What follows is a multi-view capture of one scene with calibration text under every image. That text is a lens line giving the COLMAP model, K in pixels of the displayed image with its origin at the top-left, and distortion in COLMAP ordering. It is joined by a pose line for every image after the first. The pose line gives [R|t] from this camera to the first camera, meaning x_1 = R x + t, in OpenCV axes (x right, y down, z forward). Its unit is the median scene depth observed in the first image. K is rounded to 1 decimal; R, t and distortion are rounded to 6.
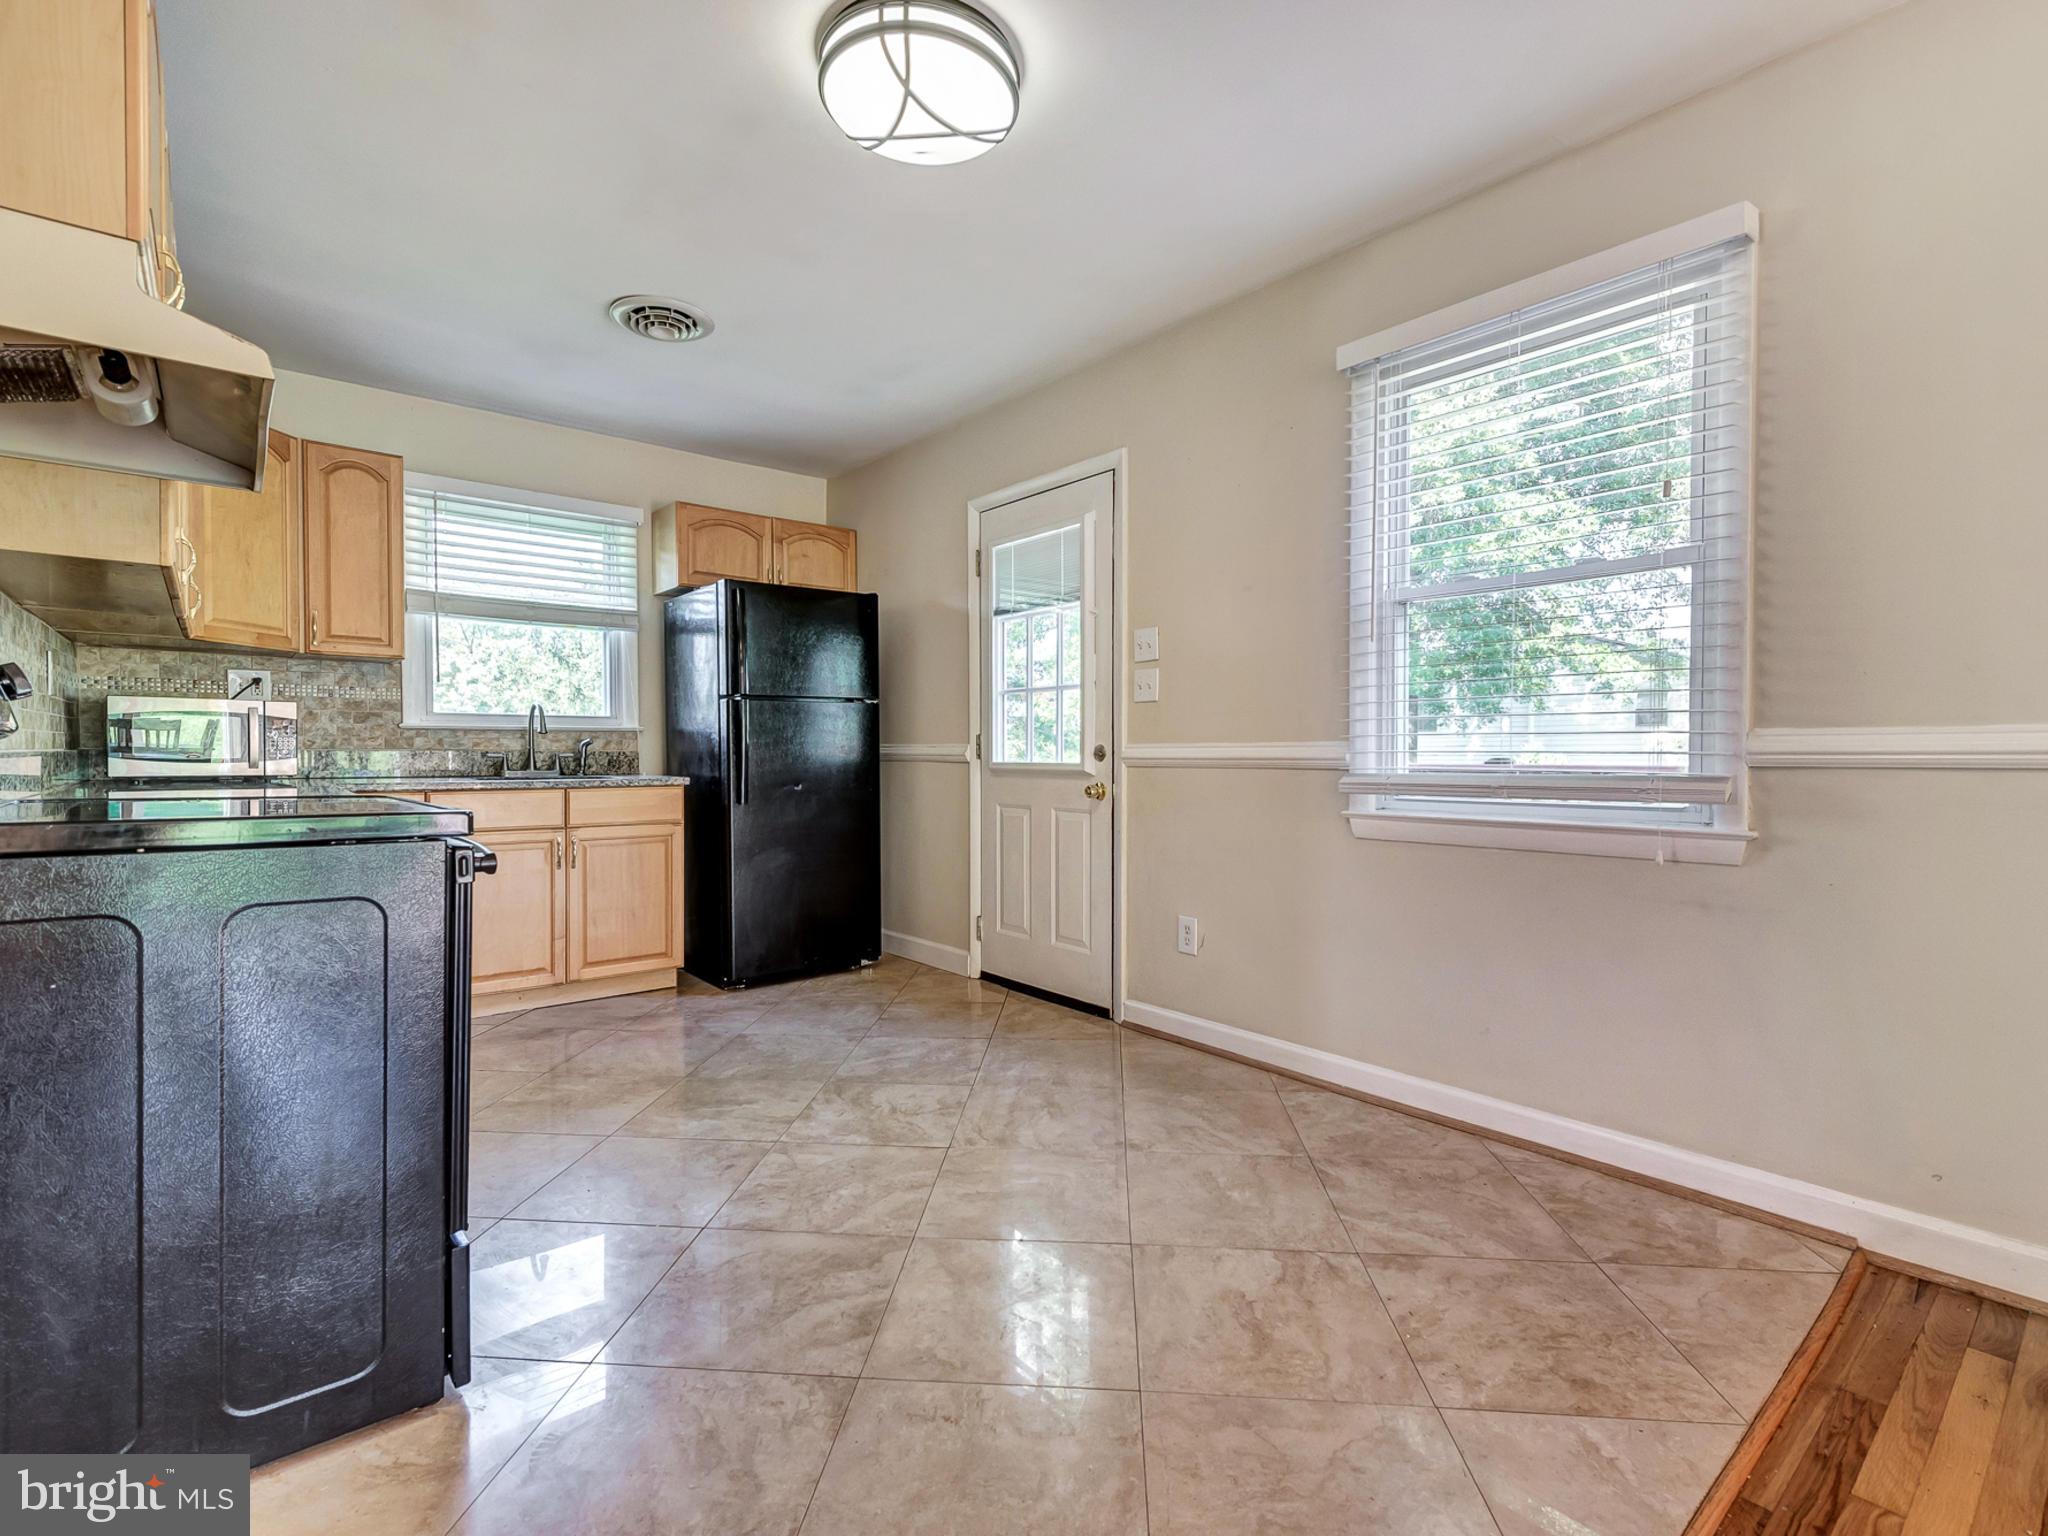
lens RADIAL K [[979.4, 0, 1034.5], [0, 979.4, 768.1], [0, 0, 1]] dist [0.005939, -0.000144]
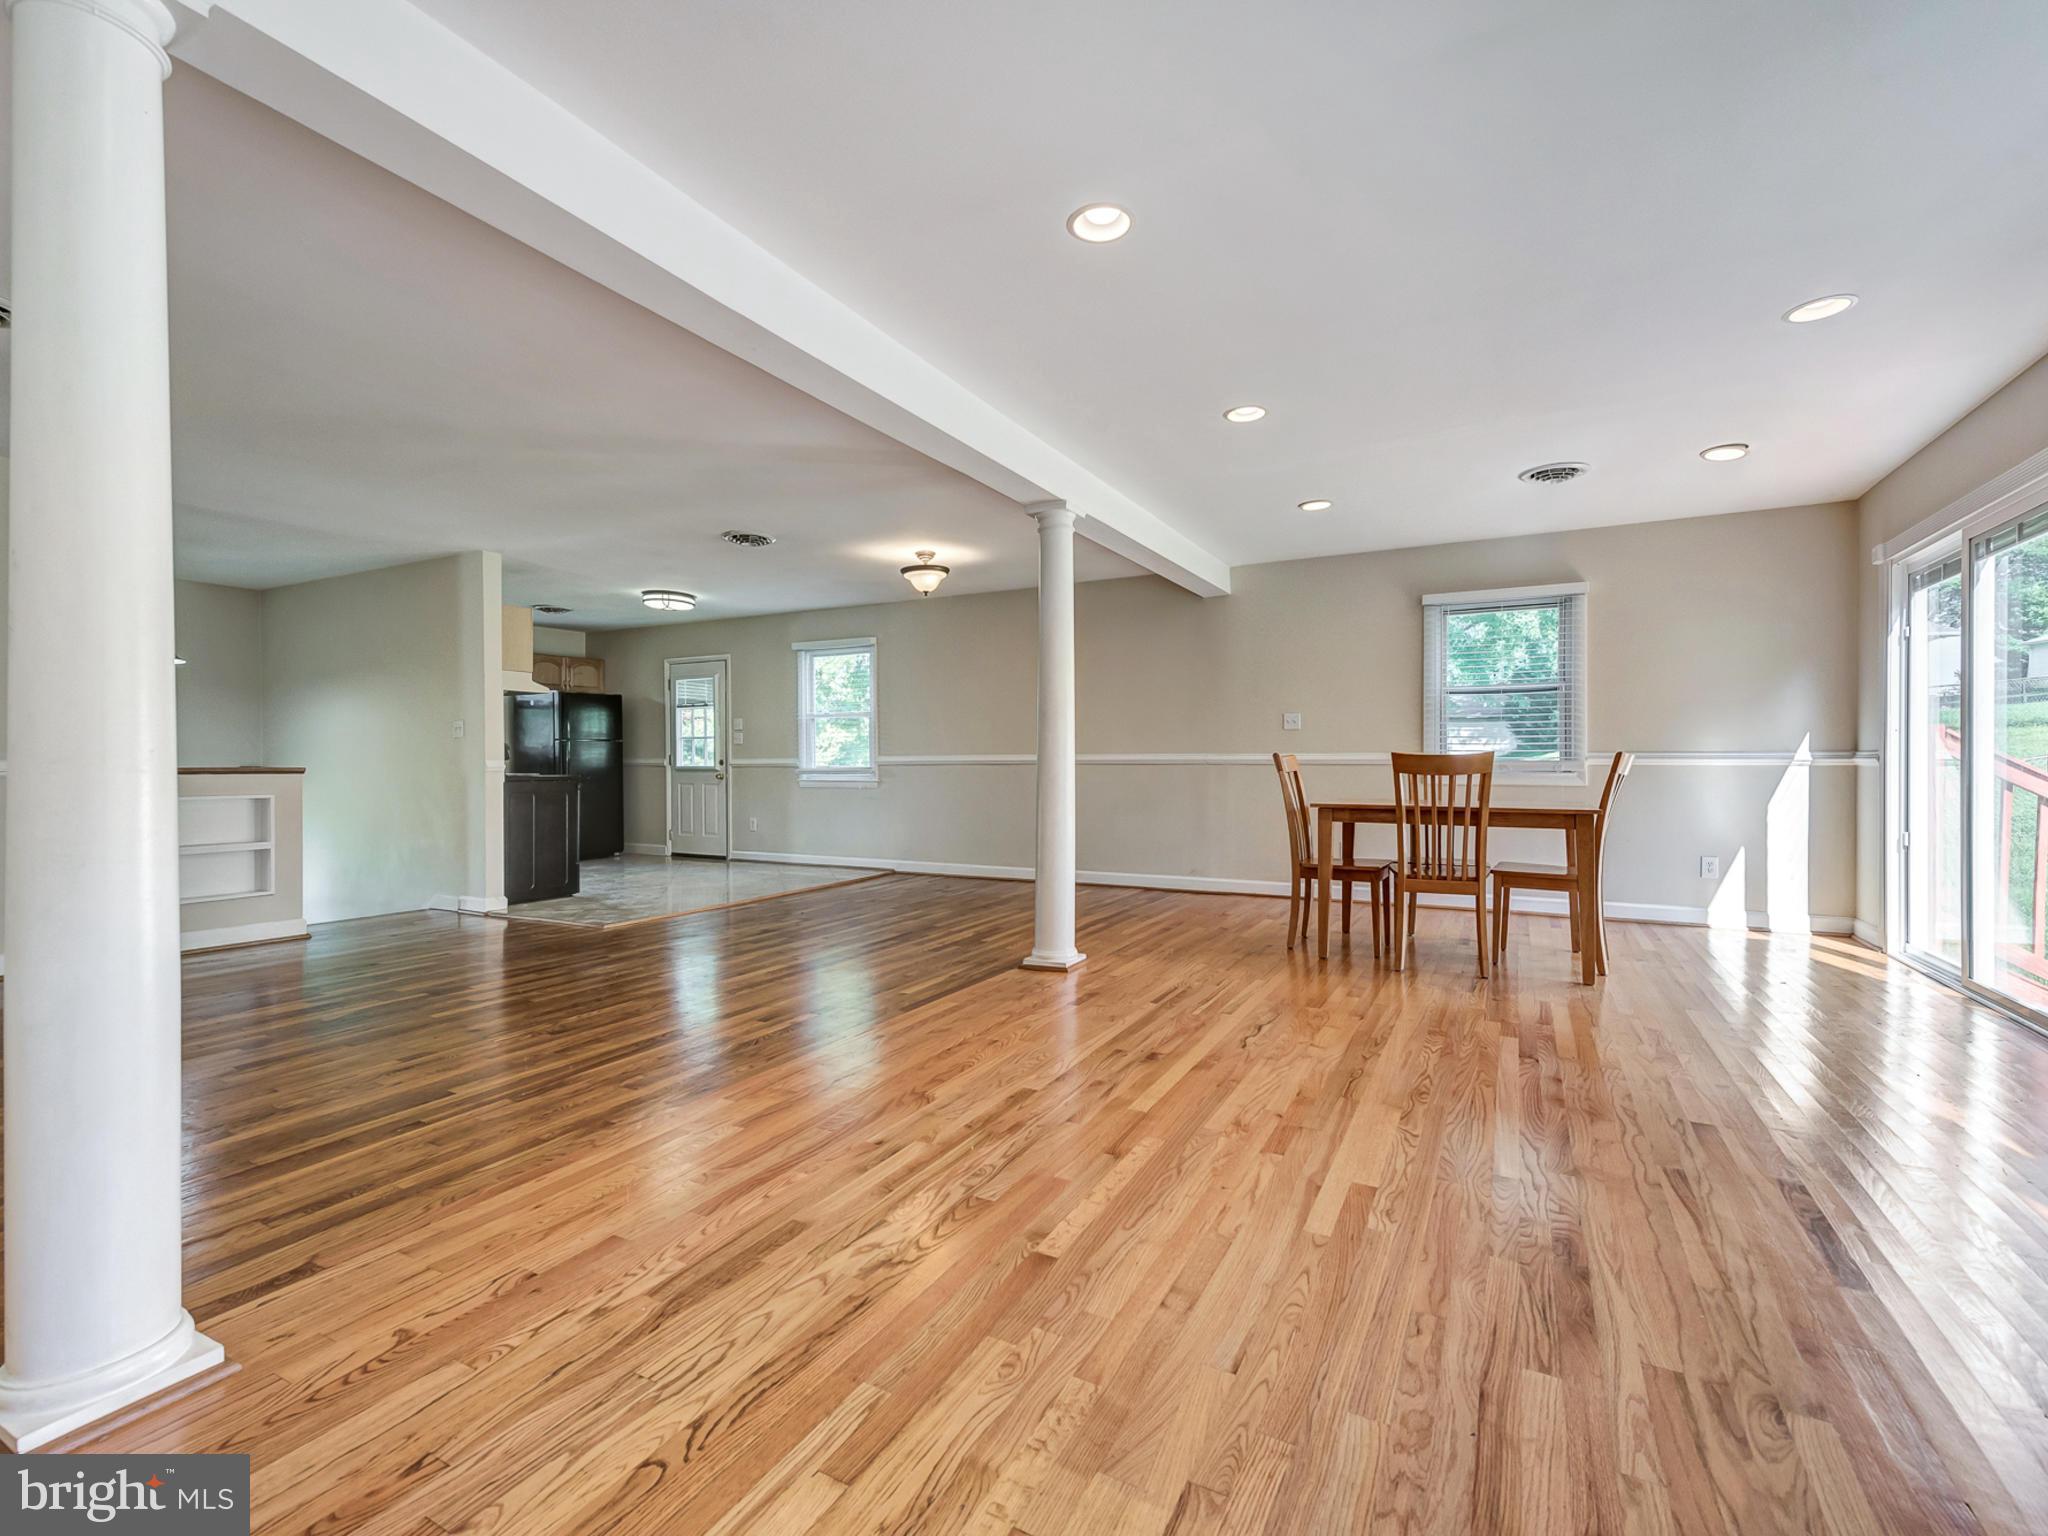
lens RADIAL K [[935.2, 0, 1025.7], [0, 935.2, 765.6], [0, 0, 1]] dist [0.017189, -0.006448]
pose [[0.934734, -0.010497, 0.355192, -0.066129], [0.012500, 0.999916, -0.003345, 0.012697], [-0.355127, 0.007567, 0.934787, -1.680745]]
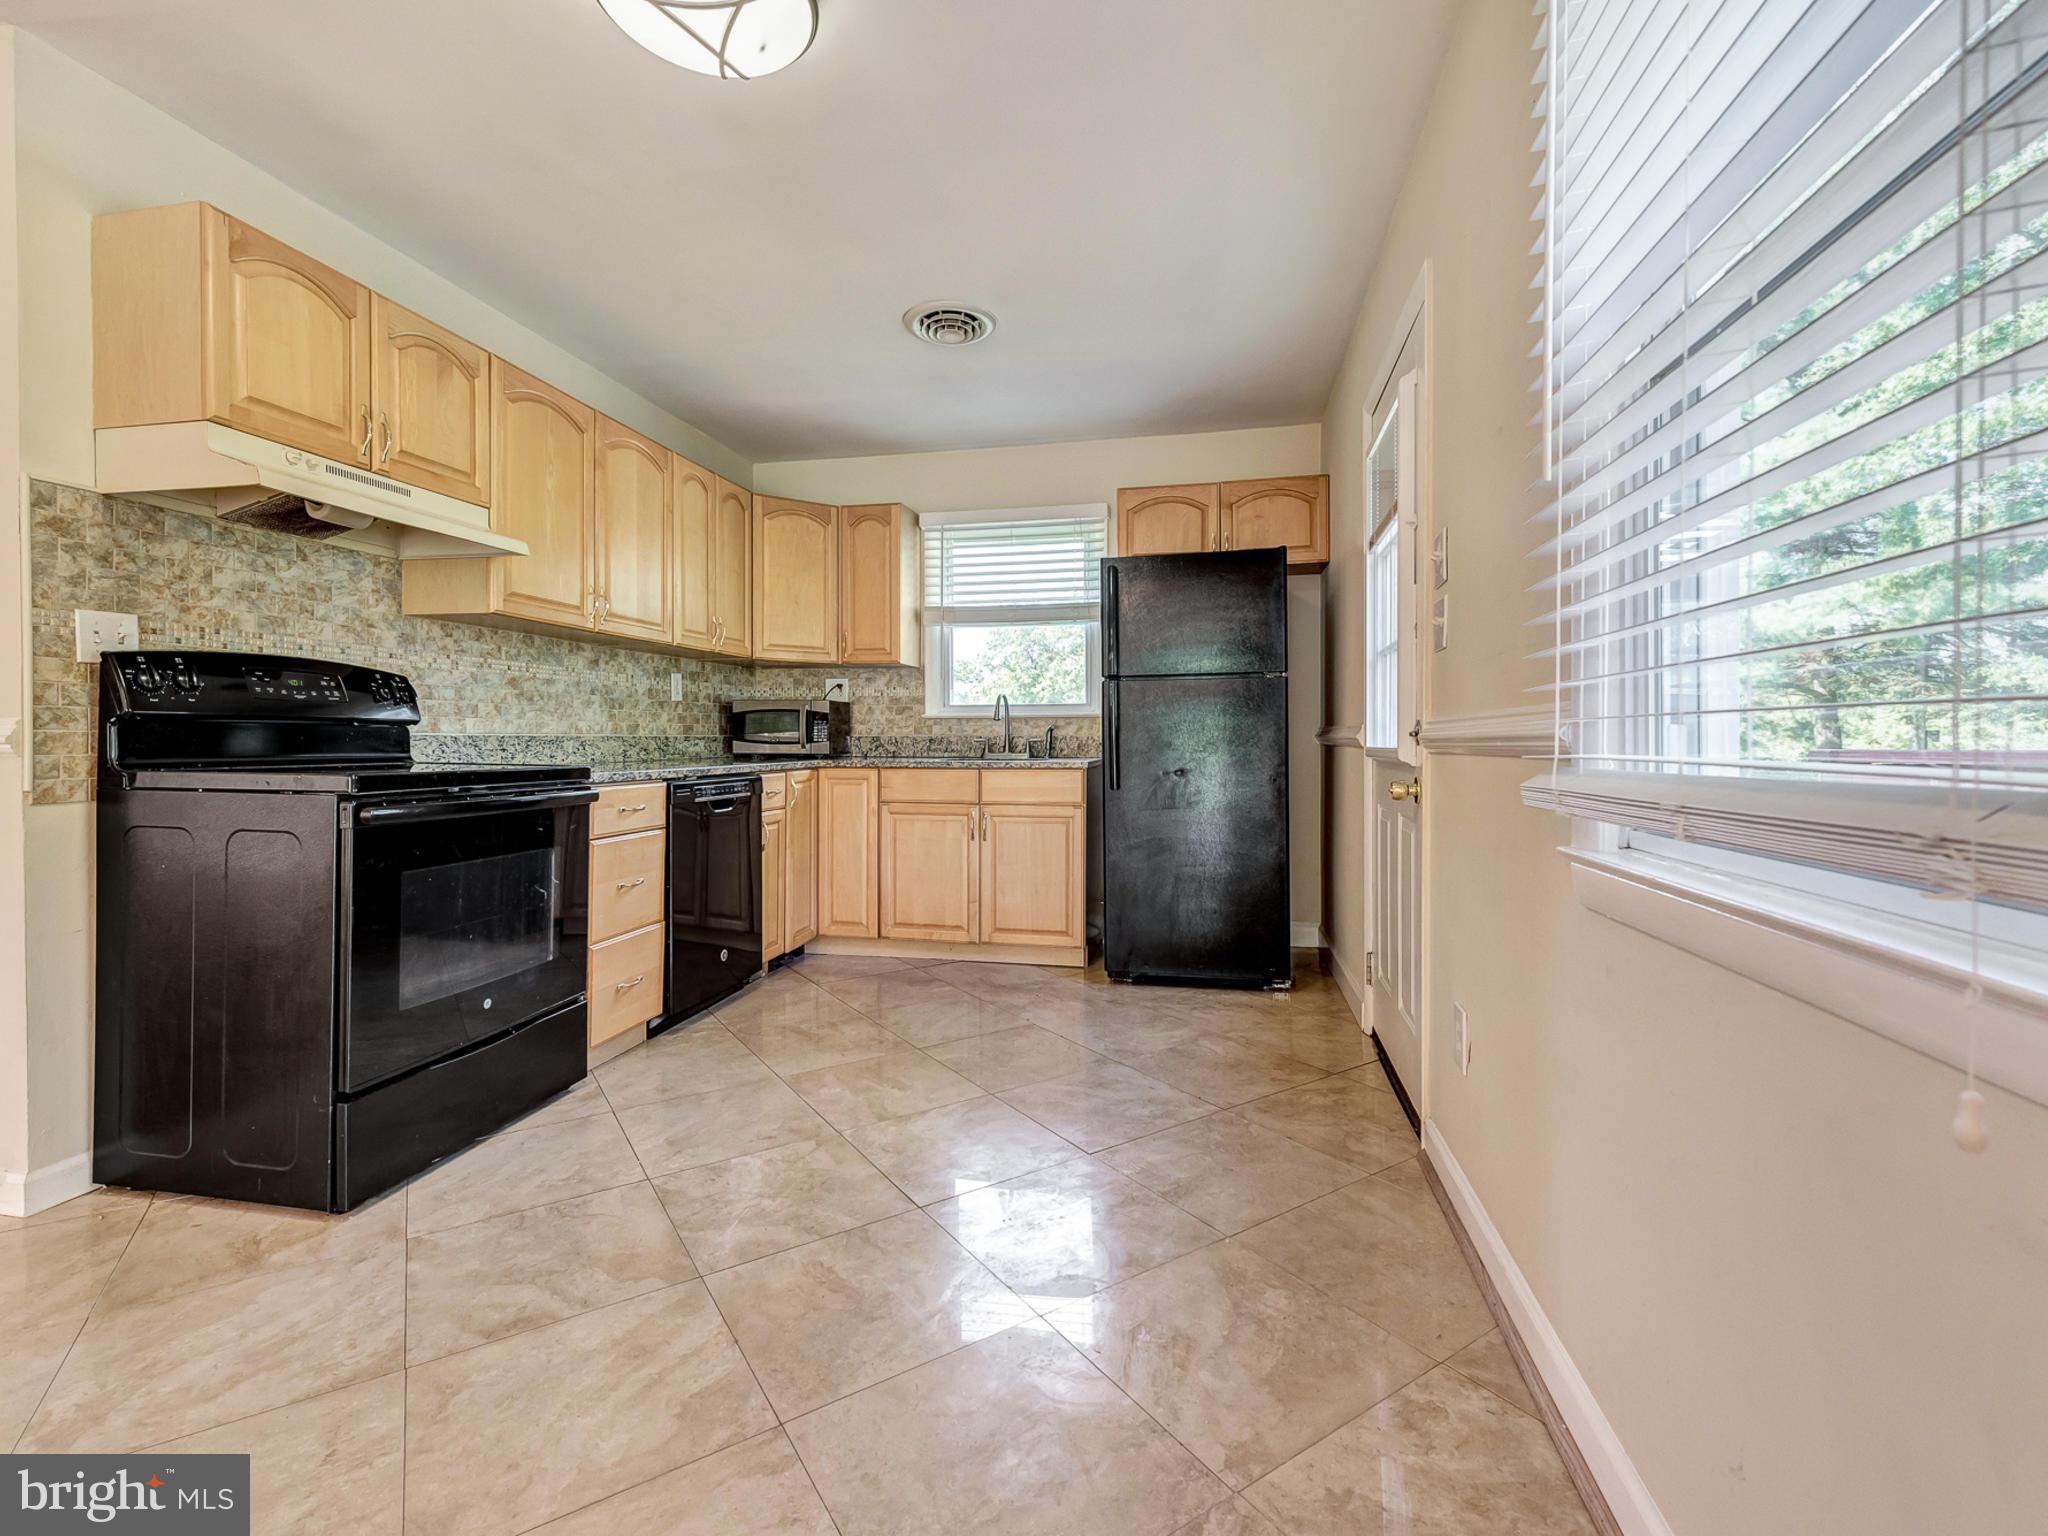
lens RADIAL K [[935.2, 0, 999.6], [0, 935.2, 741.6], [0, 0, 1]] dist [0.017189, -0.006448]
pose [[0.601770, -0.000805, -0.798669, 0.391852], [-0.012045, 0.999877, -0.010084, 0.000415], [0.798579, 0.015688, 0.601686, 0.379908]]
